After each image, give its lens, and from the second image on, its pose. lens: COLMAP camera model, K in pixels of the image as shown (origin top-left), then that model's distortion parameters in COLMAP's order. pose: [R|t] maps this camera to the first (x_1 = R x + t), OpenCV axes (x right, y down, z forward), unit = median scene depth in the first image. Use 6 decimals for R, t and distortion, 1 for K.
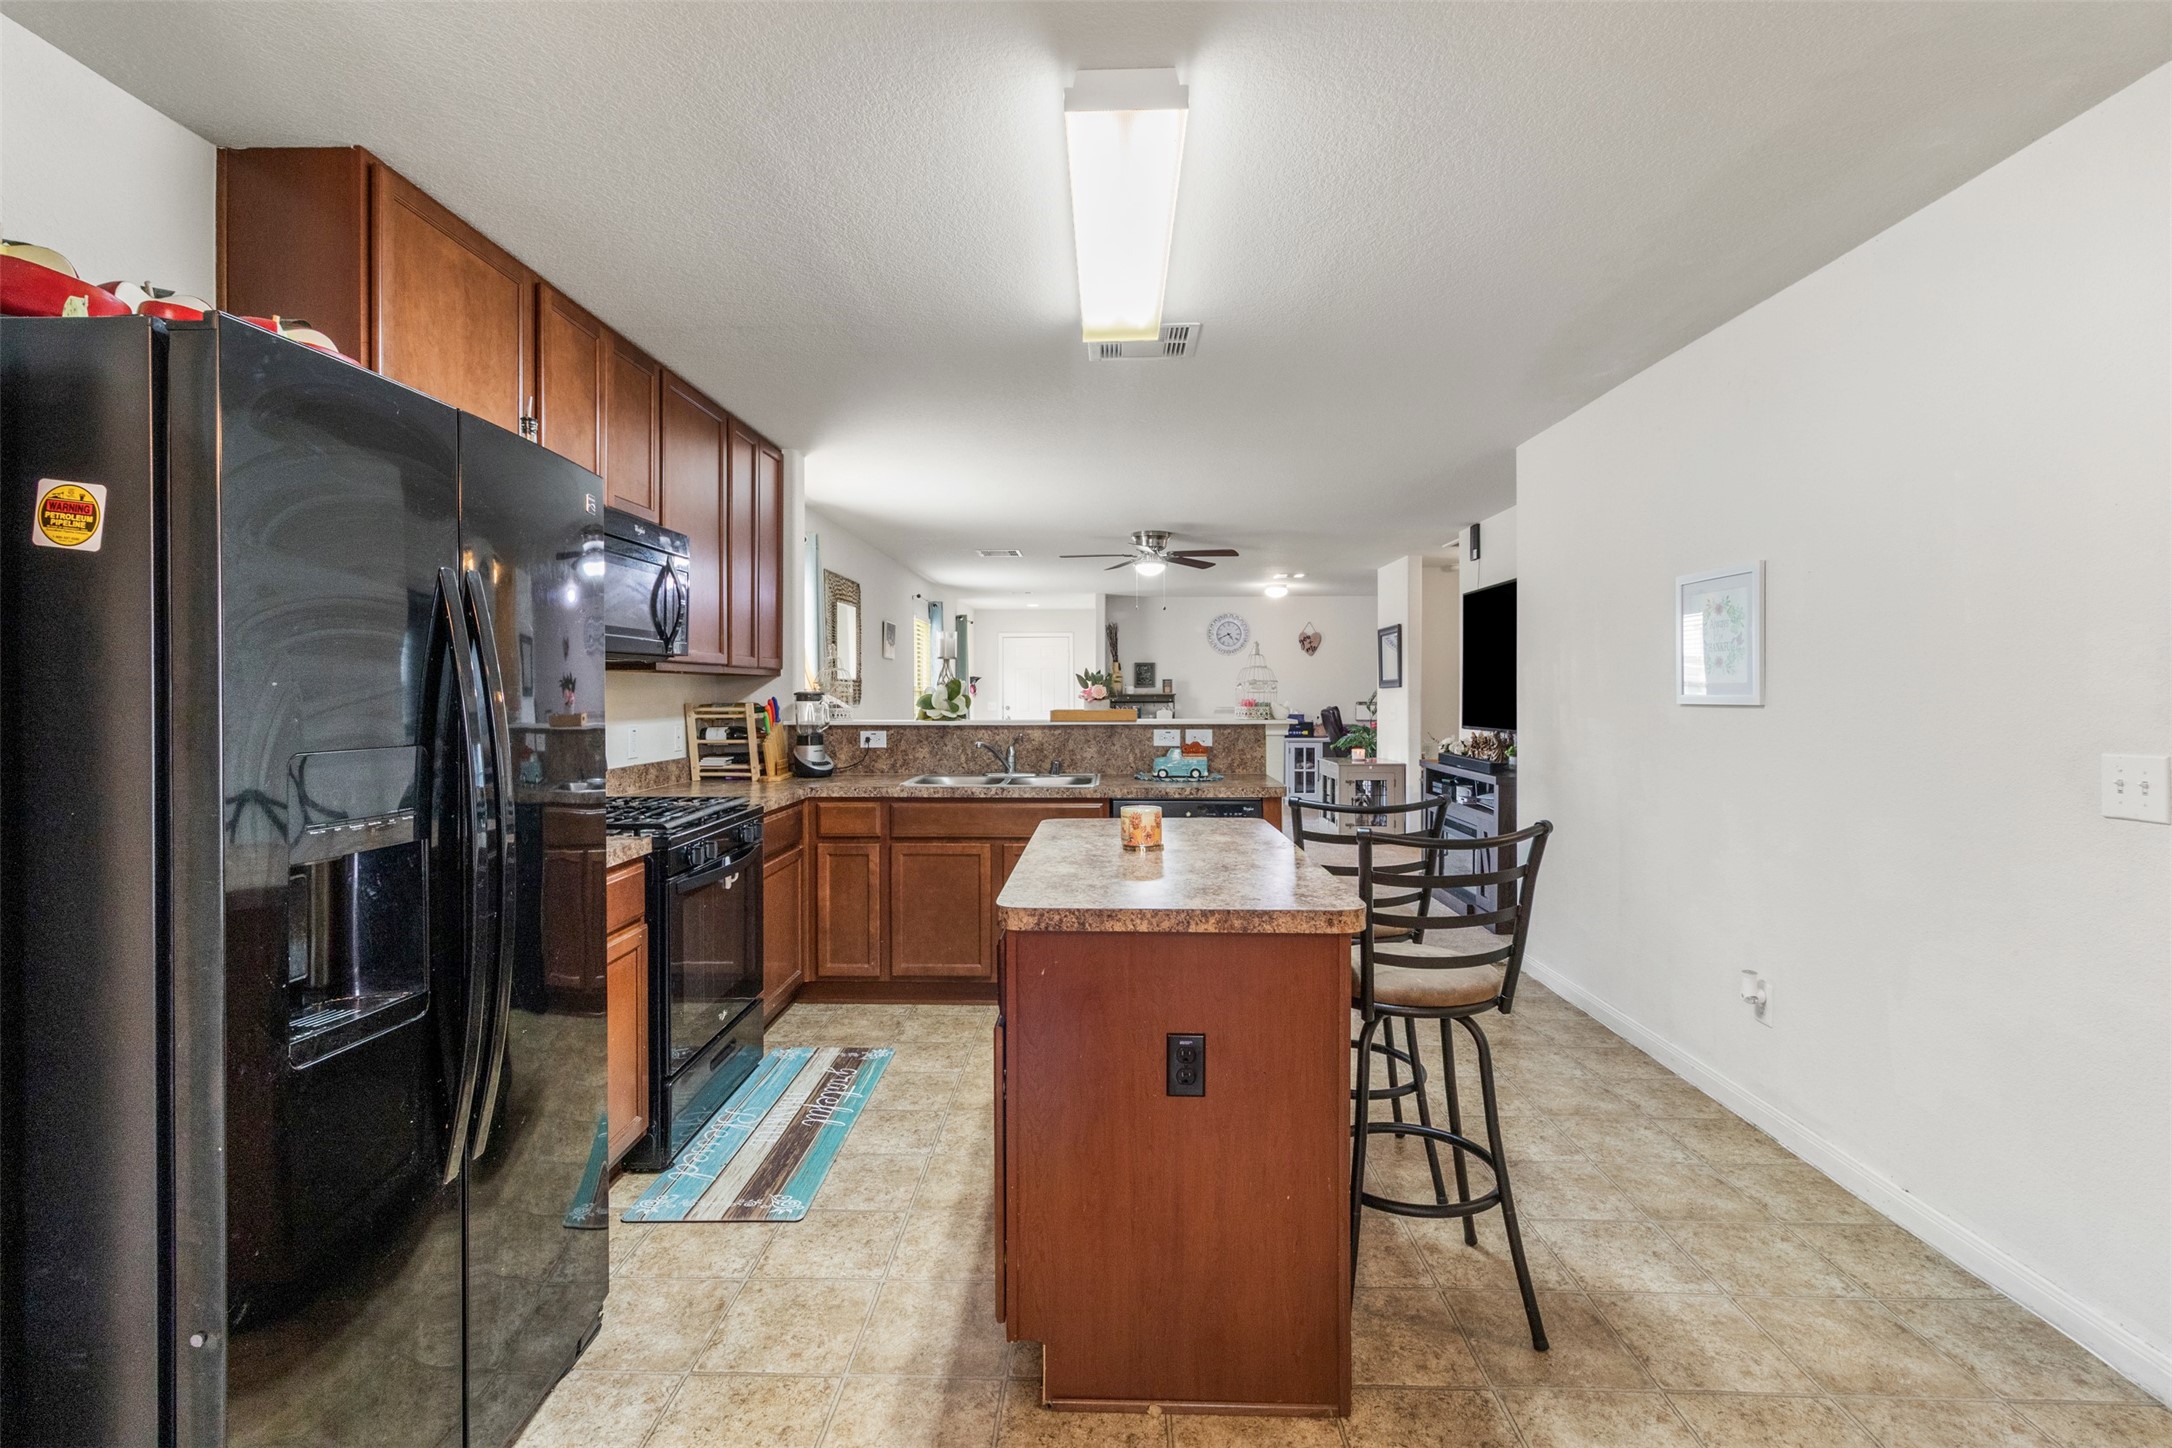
lens RADIAL K [[1007.7, 0, 1073.8], [0, 1007.7, 693.6], [0, 0, 1]] dist [0.001309, 0.000181]
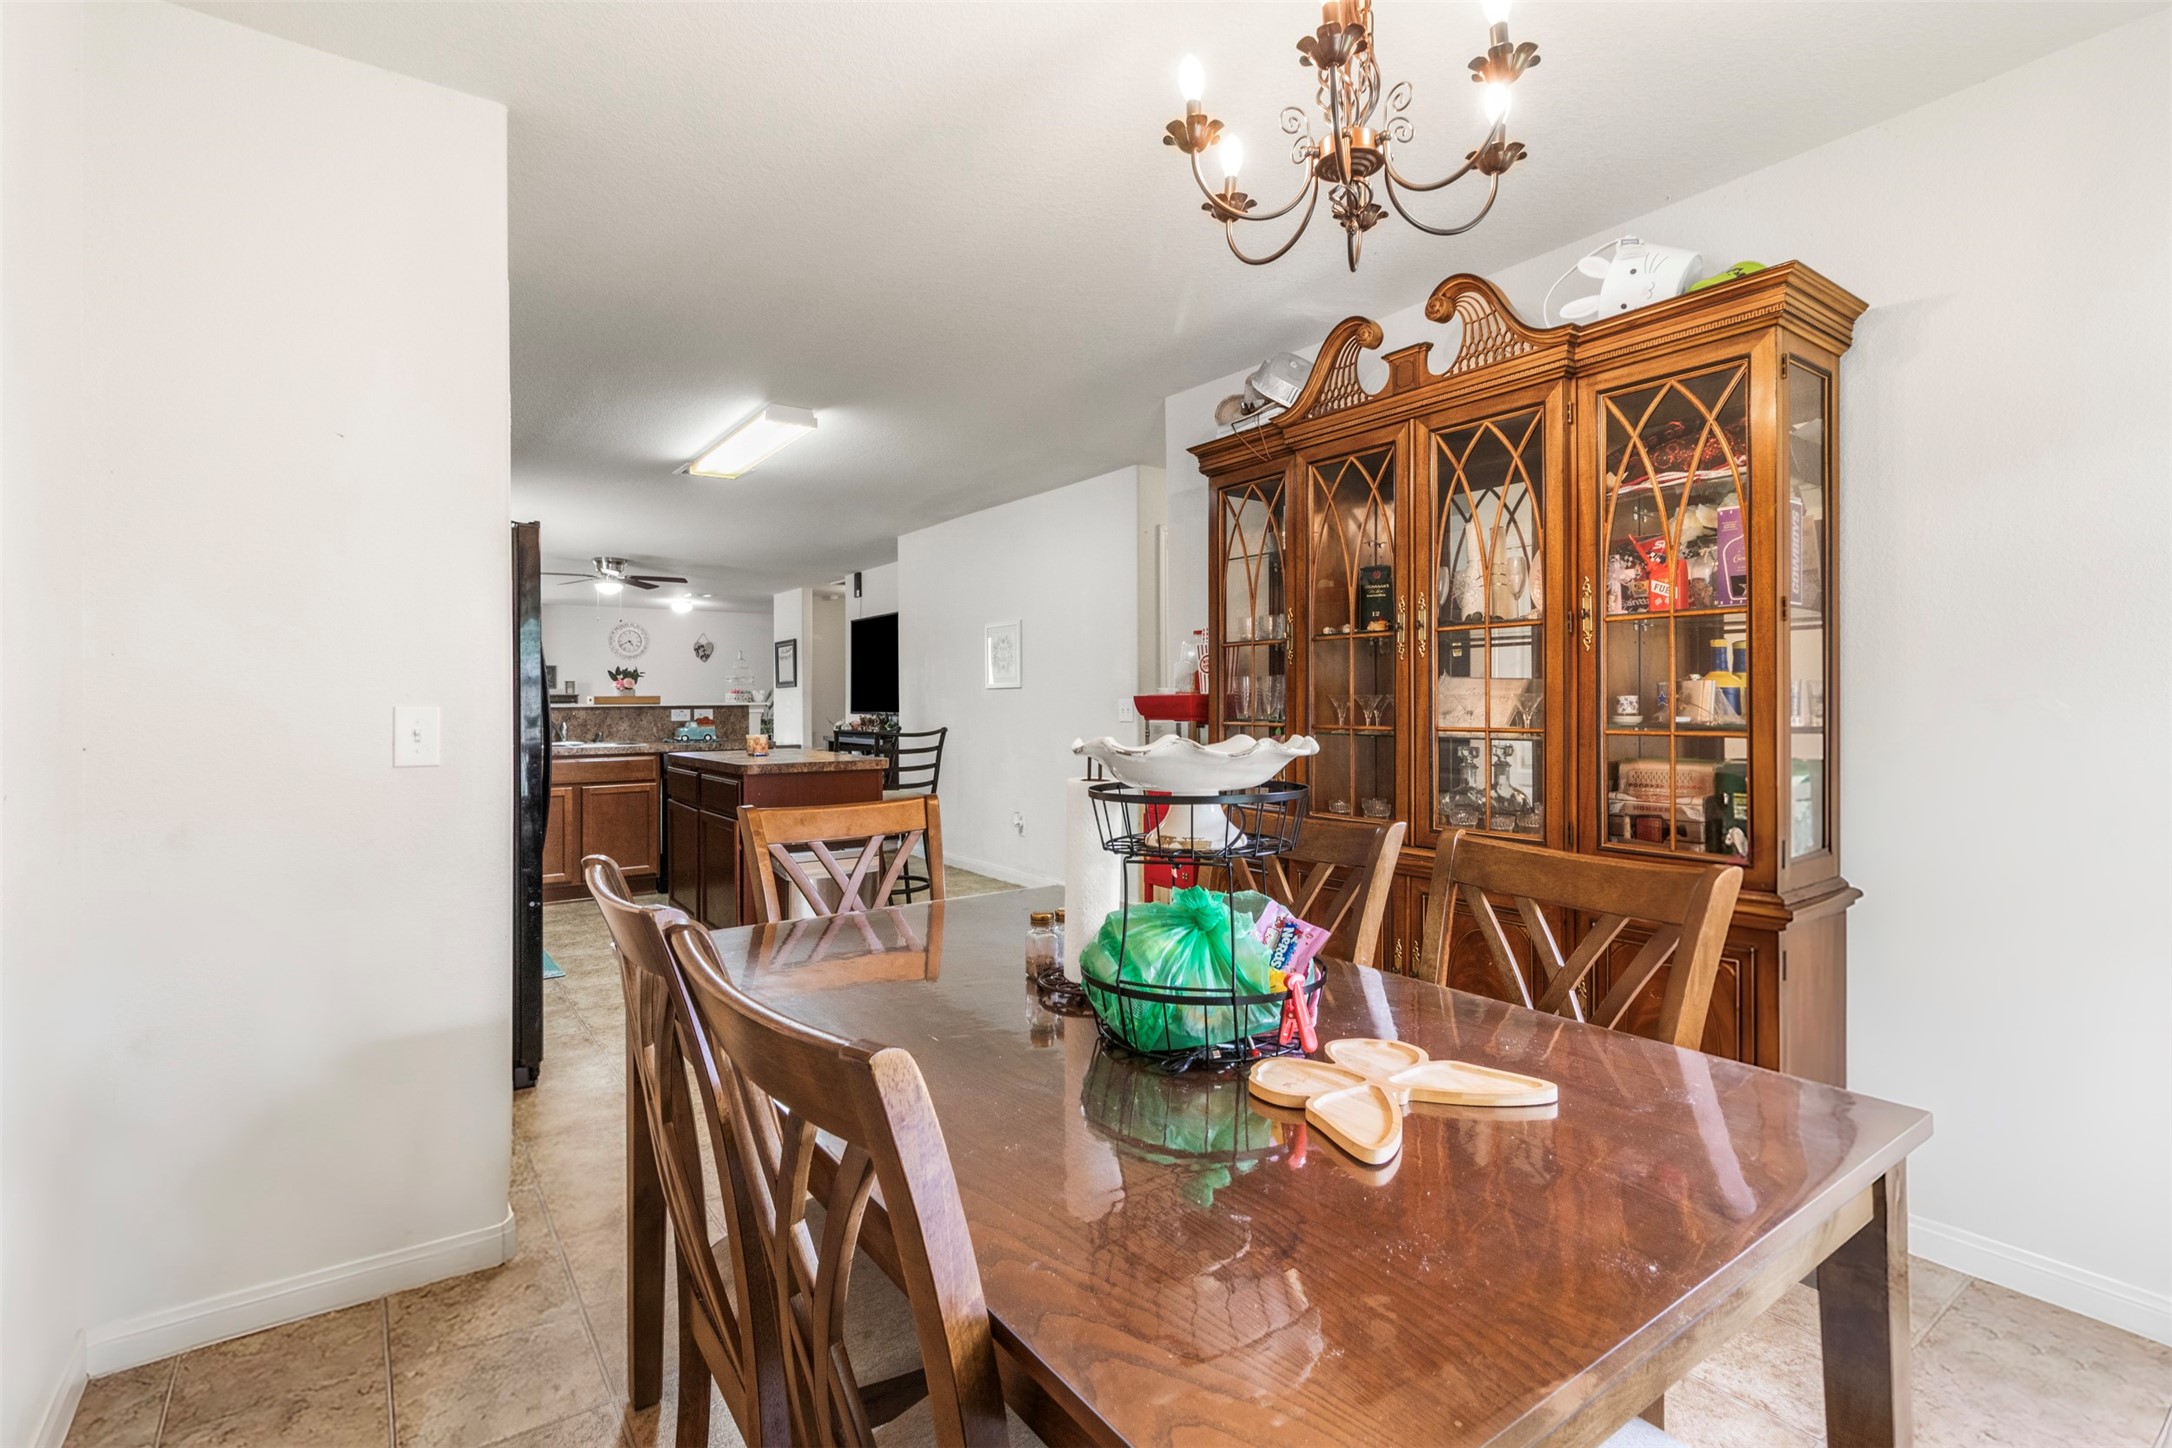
lens RADIAL K [[1007.7, 0, 1073.8], [0, 1007.7, 693.6], [0, 0, 1]] dist [0.001309, 0.000181]
pose [[0.797865, -0.000064, 0.602836, -0.327001], [0.006133, 0.999949, -0.008011, 0.027901], [-0.602805, 0.010089, 0.797825, -0.489606]]
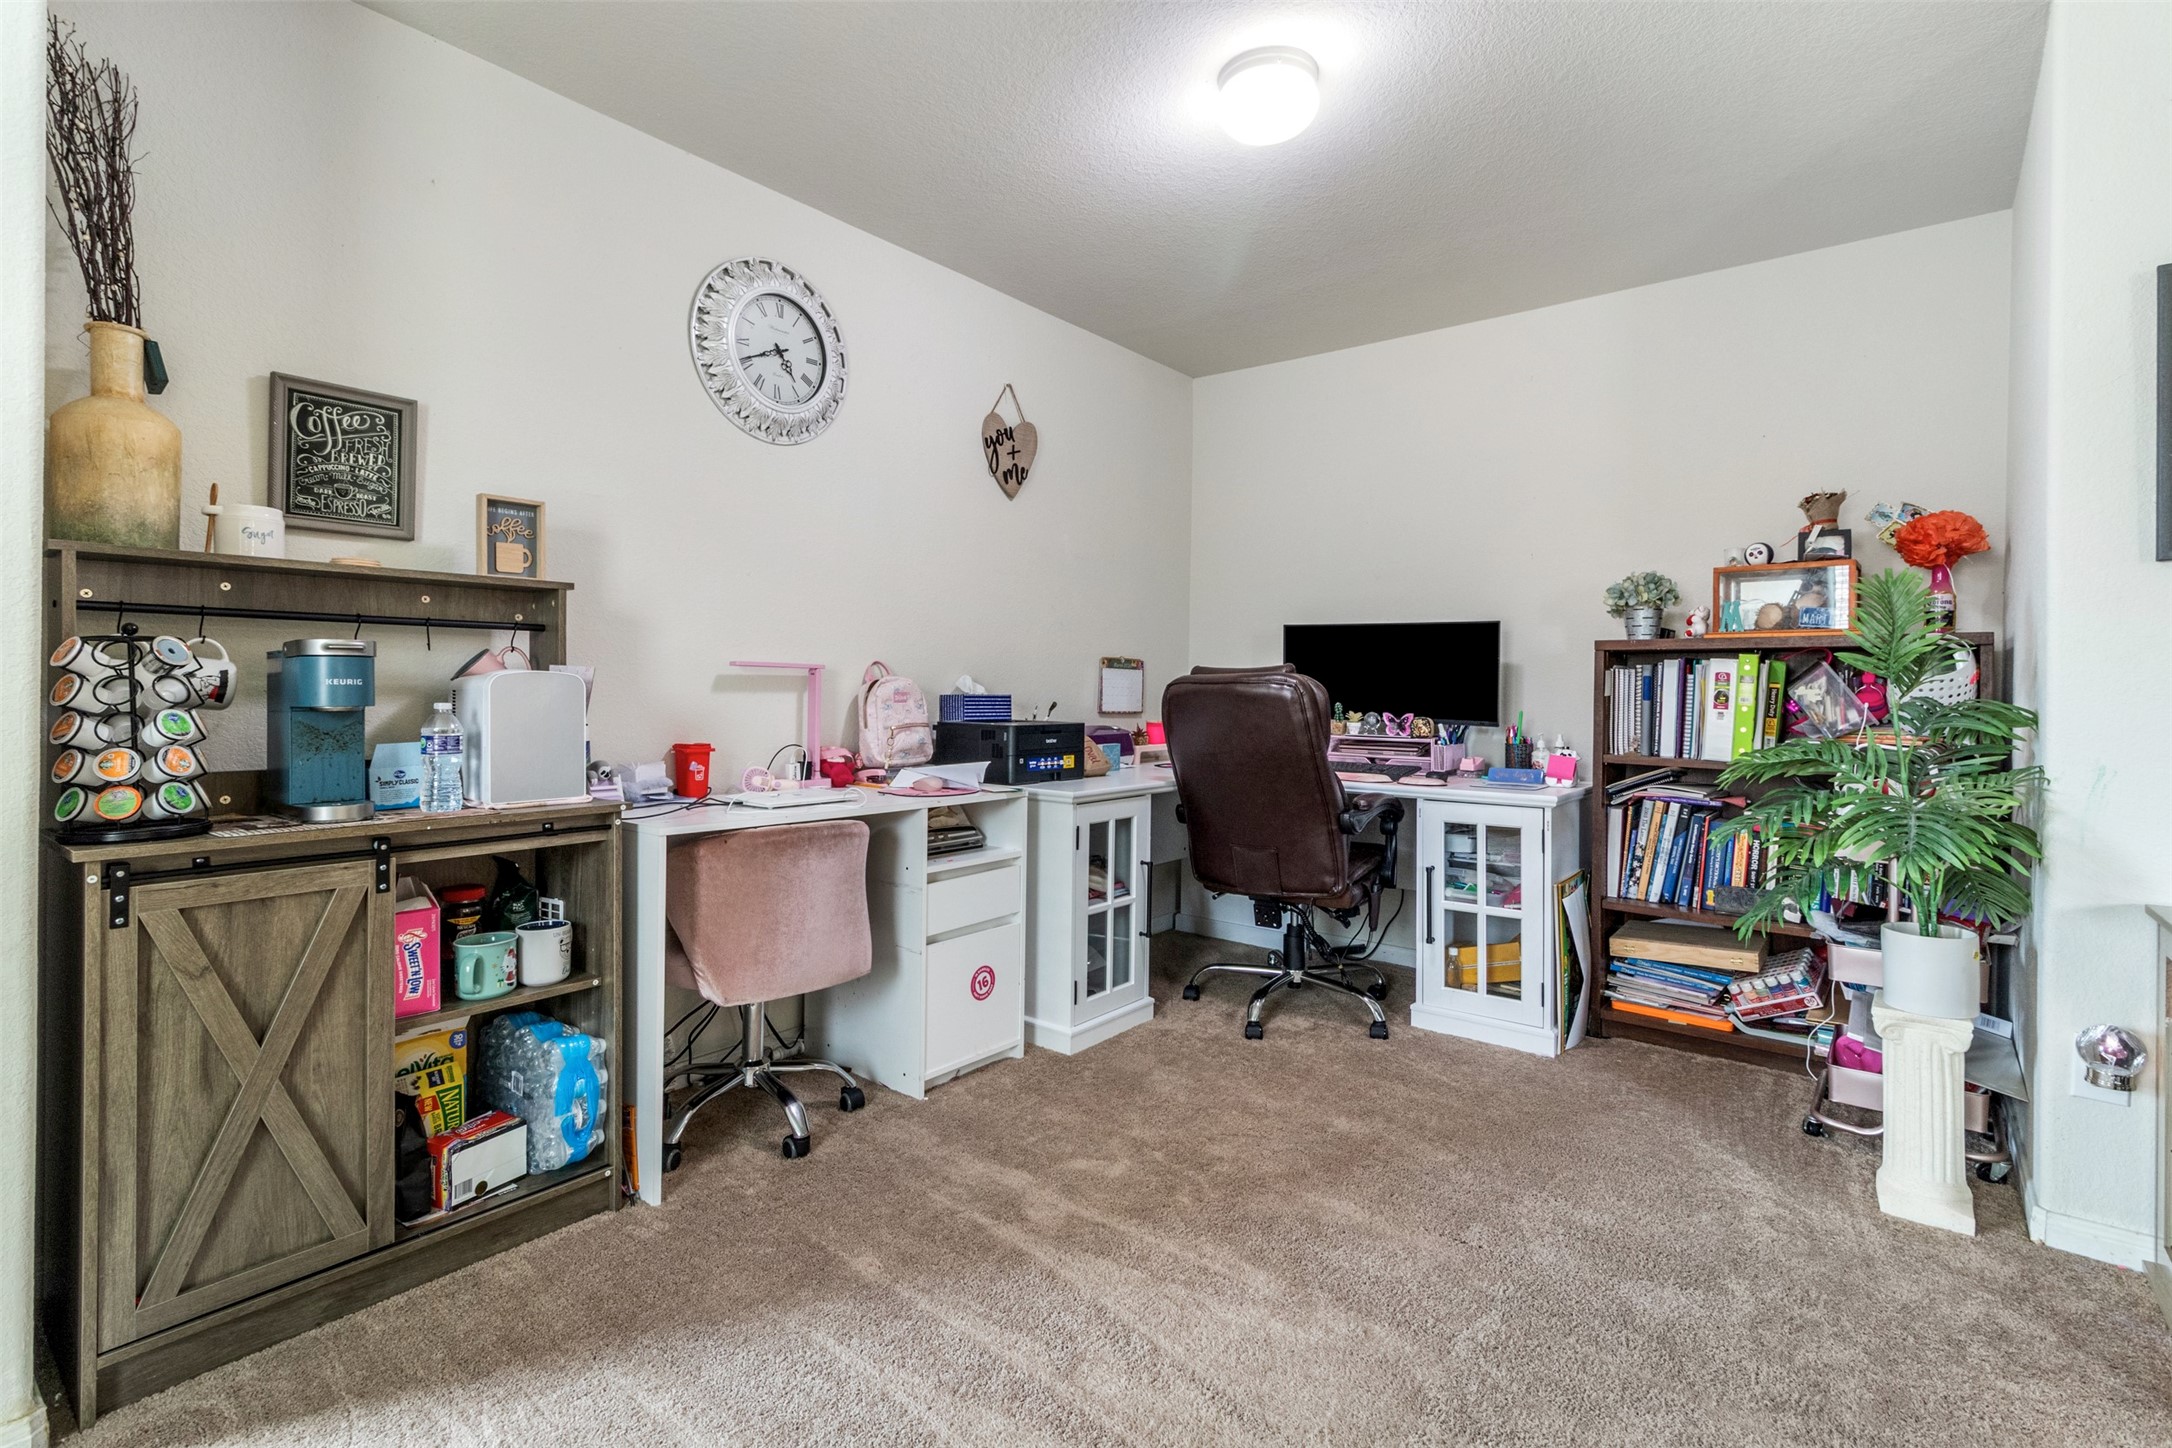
lens RADIAL K [[1013.3, 0, 1078.6], [0, 1013.3, 686.0], [0, 0, 1]] dist [0.002401, 0.000993]
pose [[0.599566, 0.009149, 0.800273, 0.022920], [-0.012642, 0.999918, -0.001960, 0.045632], [-0.800226, -0.008942, 0.599632, 2.049697]]
